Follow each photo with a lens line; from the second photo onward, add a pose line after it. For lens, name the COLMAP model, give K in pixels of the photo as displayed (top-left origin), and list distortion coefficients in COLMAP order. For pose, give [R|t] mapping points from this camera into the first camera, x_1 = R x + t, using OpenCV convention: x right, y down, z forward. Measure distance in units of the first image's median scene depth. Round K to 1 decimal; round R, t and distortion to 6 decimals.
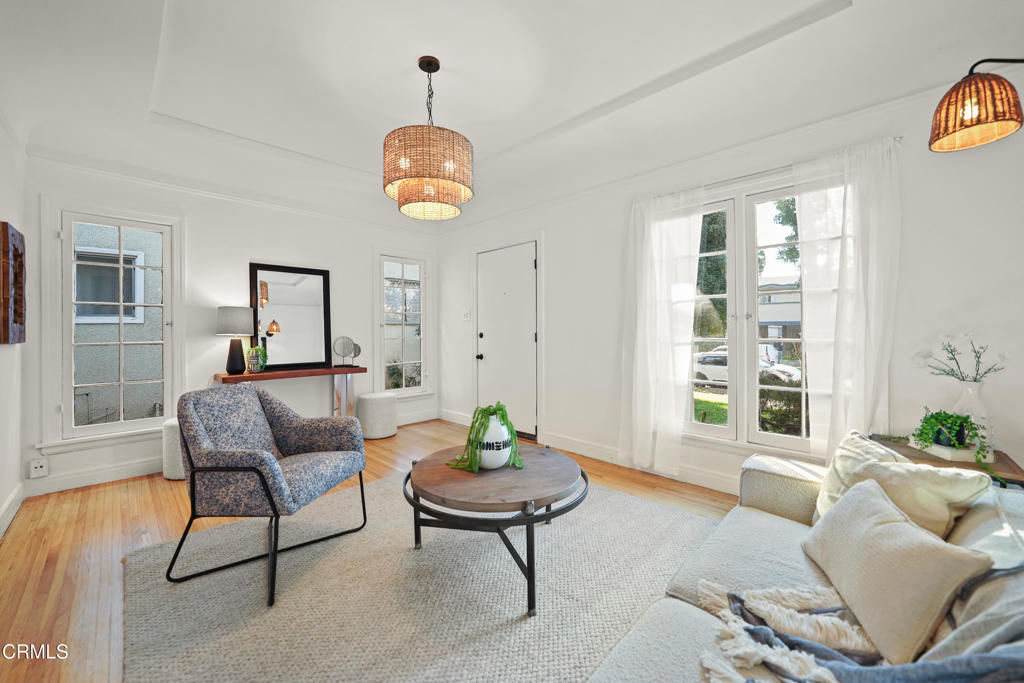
lens RADIAL K [[377.9, 0, 512.6], [0, 377.9, 320.7], [0, 0, 1]] dist [-0.015288, 0.000075]
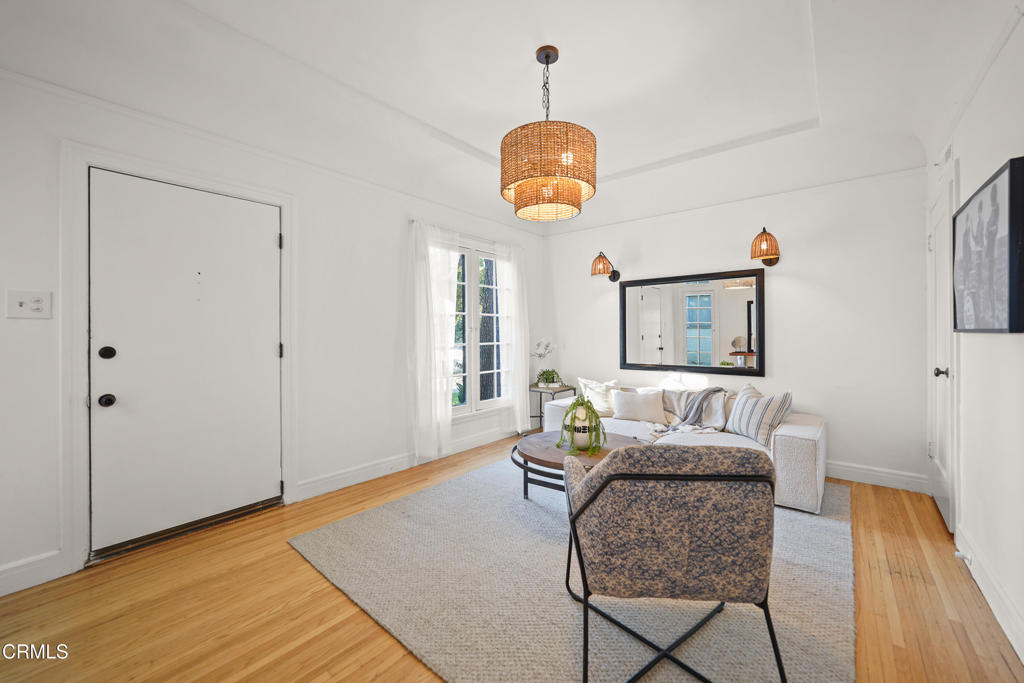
lens RADIAL K [[411.1, 0, 506.5], [0, 411.1, 330.3], [0, 0, 1]] dist [-0.029148, 0.000091]
pose [[-0.078679, 0.012286, 0.996824, -0.996704], [-0.020372, 0.999695, -0.013930, 0.015301], [-0.996692, -0.021403, -0.078404, 0.951965]]
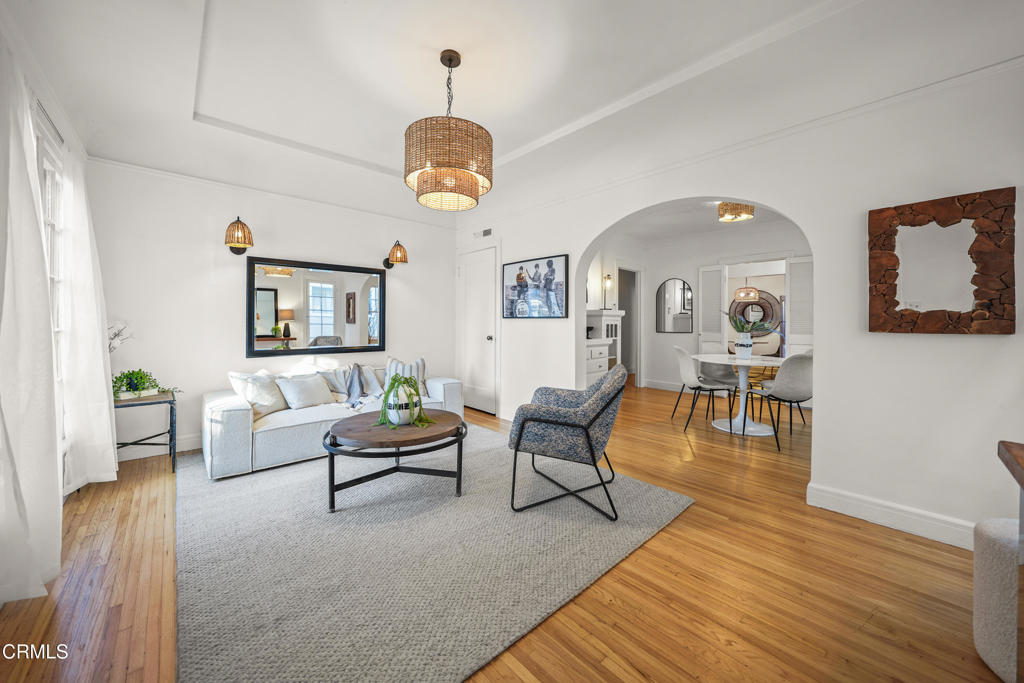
lens RADIAL K [[377.9, 0, 512.6], [0, 377.9, 320.7], [0, 0, 1]] dist [-0.015288, 0.000075]
pose [[-0.999639, -0.001486, 0.026843, -0.342664], [-0.002175, 0.999668, -0.025674, 0.040974], [-0.026796, -0.025723, -0.999310, 1.627410]]
